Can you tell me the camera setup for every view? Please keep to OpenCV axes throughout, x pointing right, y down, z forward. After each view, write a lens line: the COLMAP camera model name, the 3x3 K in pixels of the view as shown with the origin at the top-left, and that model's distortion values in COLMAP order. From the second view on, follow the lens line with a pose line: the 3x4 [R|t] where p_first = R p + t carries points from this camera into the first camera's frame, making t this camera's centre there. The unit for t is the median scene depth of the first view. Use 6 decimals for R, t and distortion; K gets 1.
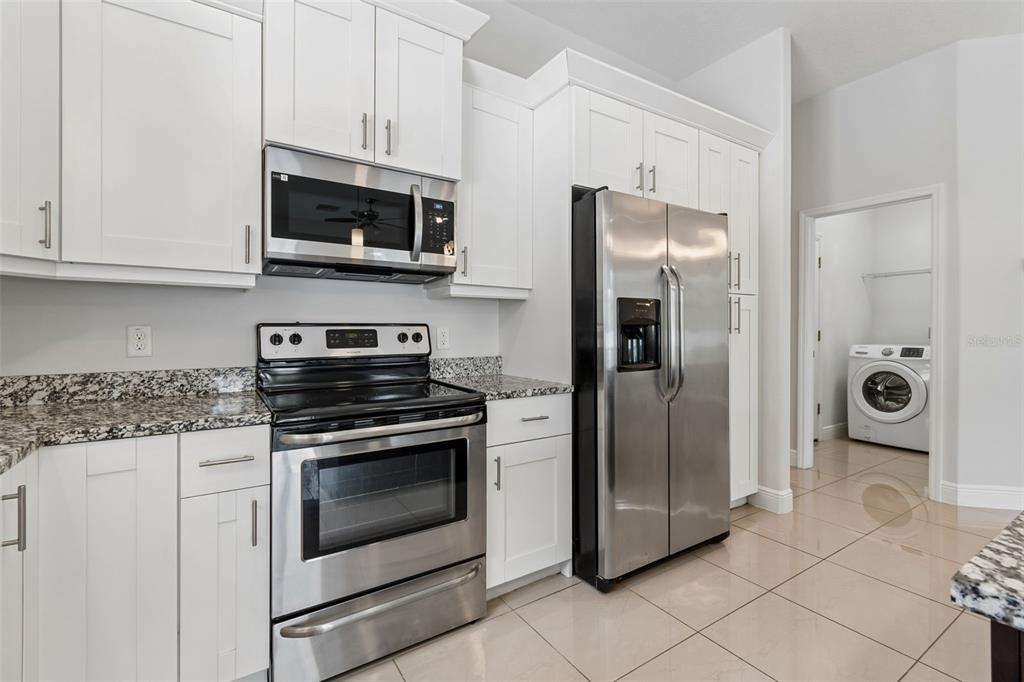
lens RADIAL K [[458.9, 0, 507.0], [0, 458.9, 331.5], [0, 0, 1]] dist [0.005391, 0.000855]
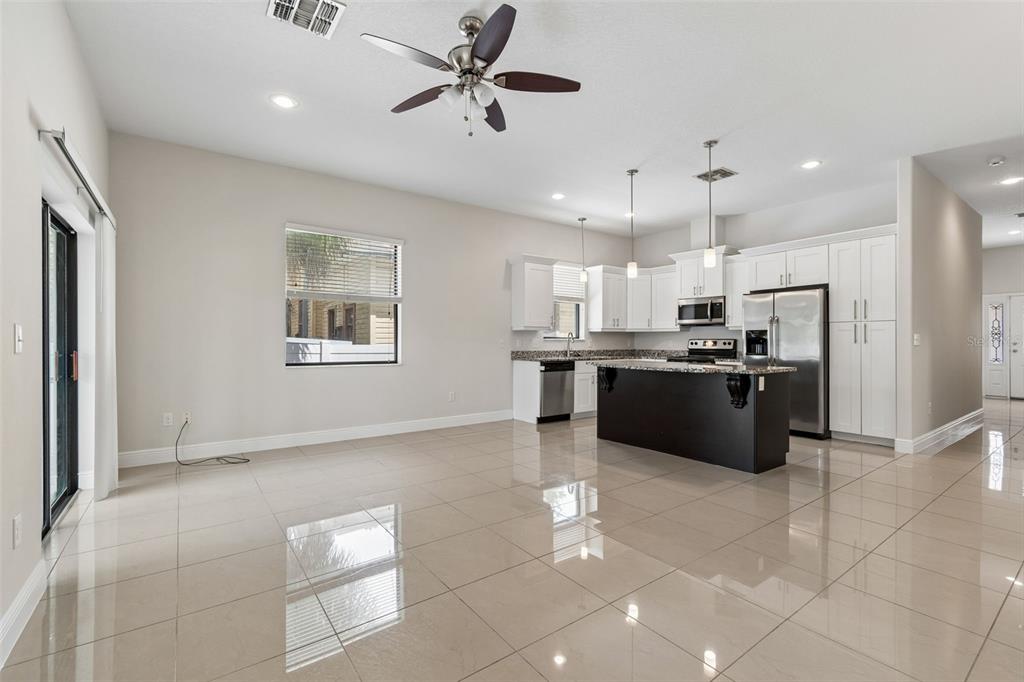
lens RADIAL K [[458.9, 0, 517.9], [0, 458.9, 340.3], [0, 0, 1]] dist [0.005391, 0.000855]
pose [[0.072587, -0.000739, -0.997362, 3.023107], [-0.007112, 0.999974, -0.001258, 0.005445], [0.997337, 0.007184, 0.072579, -0.687617]]
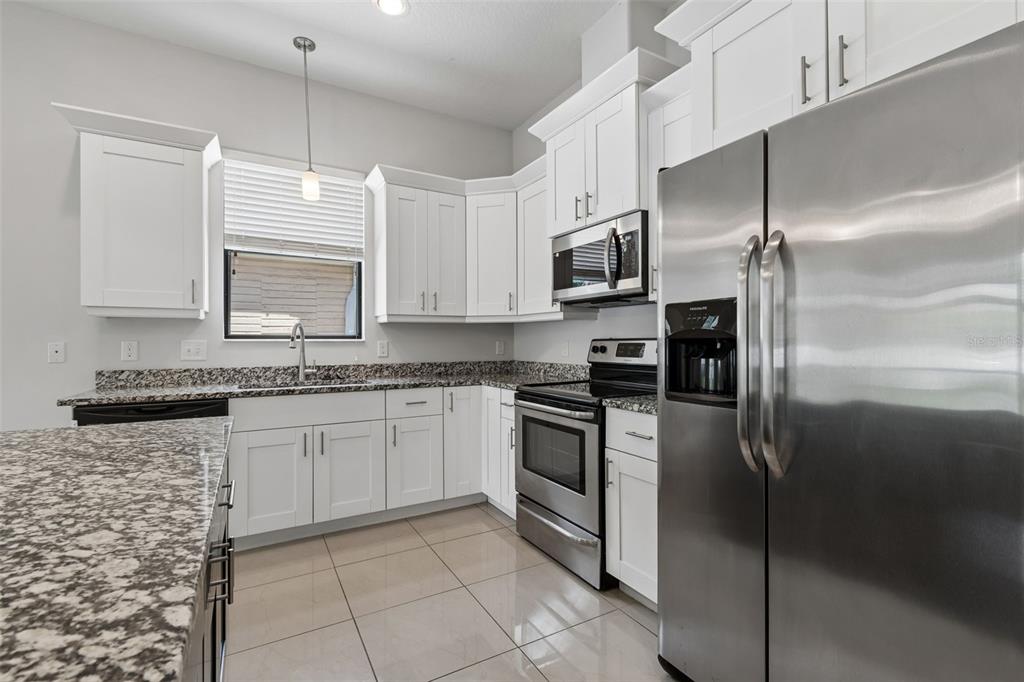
lens RADIAL K [[458.9, 0, 515.5], [0, 458.9, 339.6], [0, 0, 1]] dist [0.005391, 0.000855]
pose [[-0.048915, -0.003747, -0.998796, 1.000280], [-0.003689, 0.999987, -0.003571, -0.008688], [0.998796, 0.003510, -0.048928, 0.750738]]
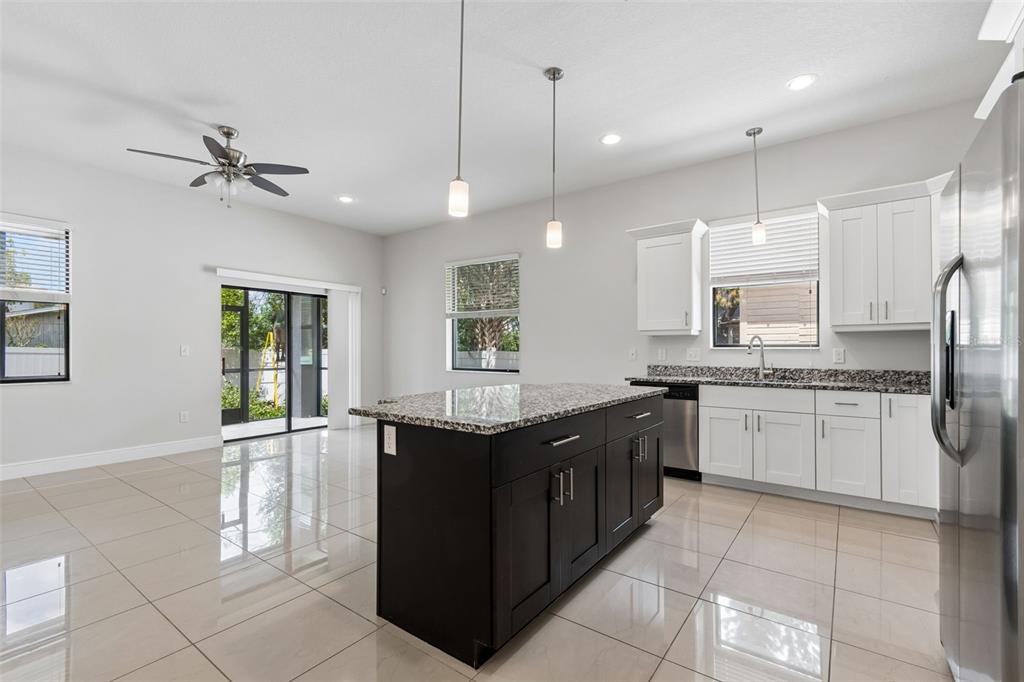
lens RADIAL K [[458.9, 0, 514.6], [0, 458.9, 348.5], [0, 0, 1]] dist [0.005391, 0.000855]
pose [[-0.934476, -0.000745, -0.356026, 1.245038], [-0.001587, 0.999997, 0.002071, -0.010362], [0.356023, 0.002500, -0.934474, 1.471974]]
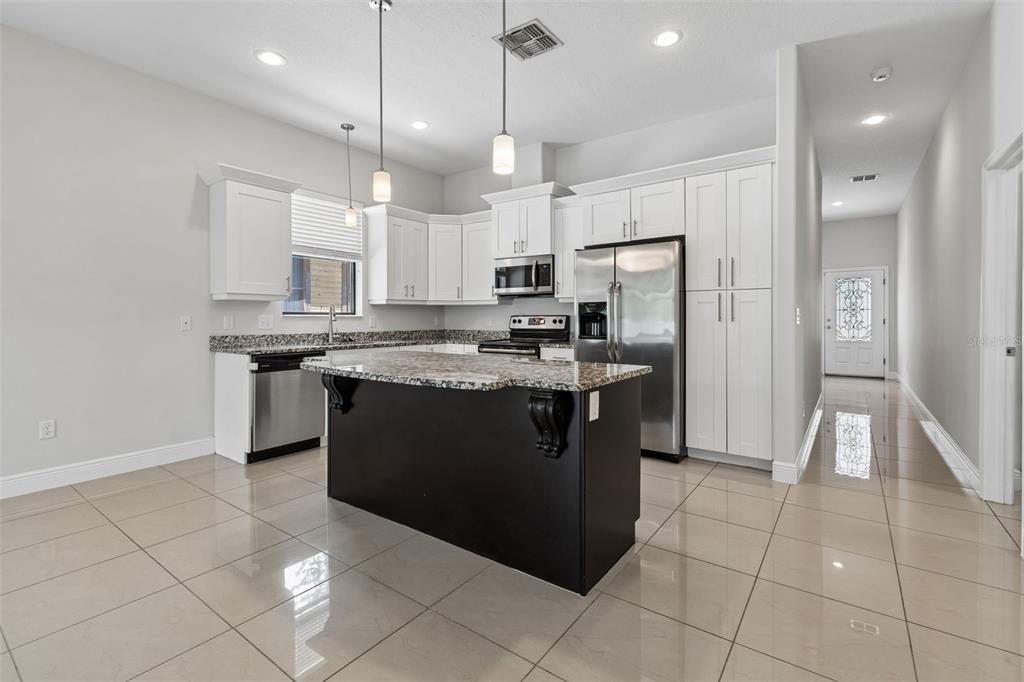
lens RADIAL K [[458.9, 0, 520.0], [0, 458.9, 320.1], [0, 0, 1]] dist [0.005391, 0.000855]
pose [[0.371533, 0.005678, -0.928402, 1.978595], [-0.005556, 0.999977, 0.003892, -0.001170], [0.928403, 0.003712, 0.371556, -0.011415]]
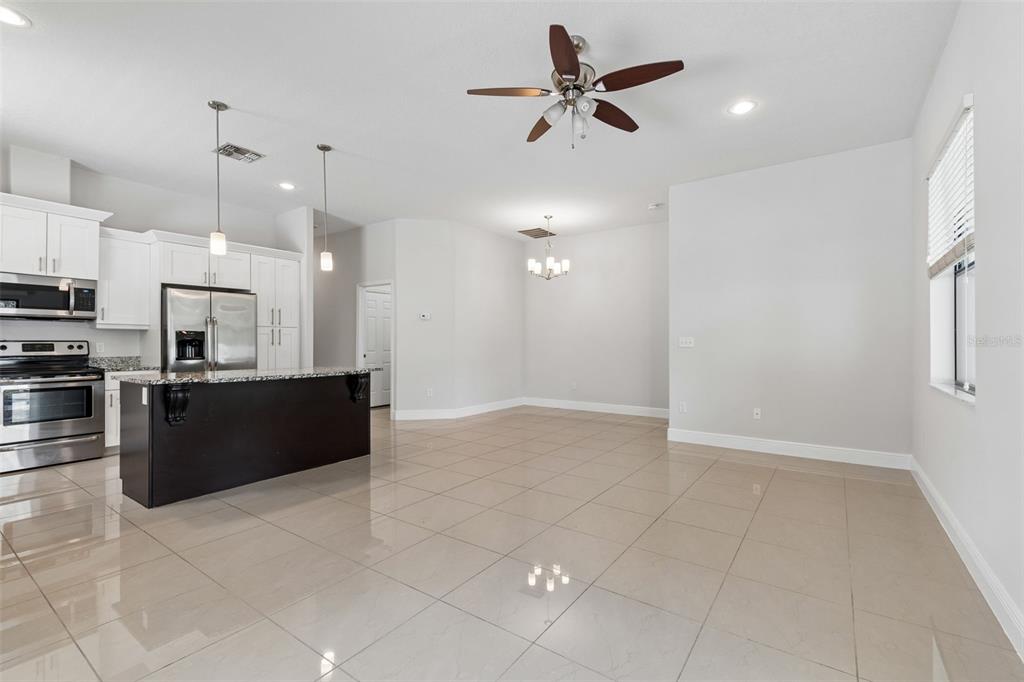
lens RADIAL K [[458.9, 0, 515.5], [0, 458.9, 343.5], [0, 0, 1]] dist [0.005391, 0.000855]
pose [[0.927389, 0.000564, 0.374097, 0.984122], [0.002069, 0.999976, -0.006637, 0.016145], [-0.374092, 0.006929, 0.927366, -1.966232]]
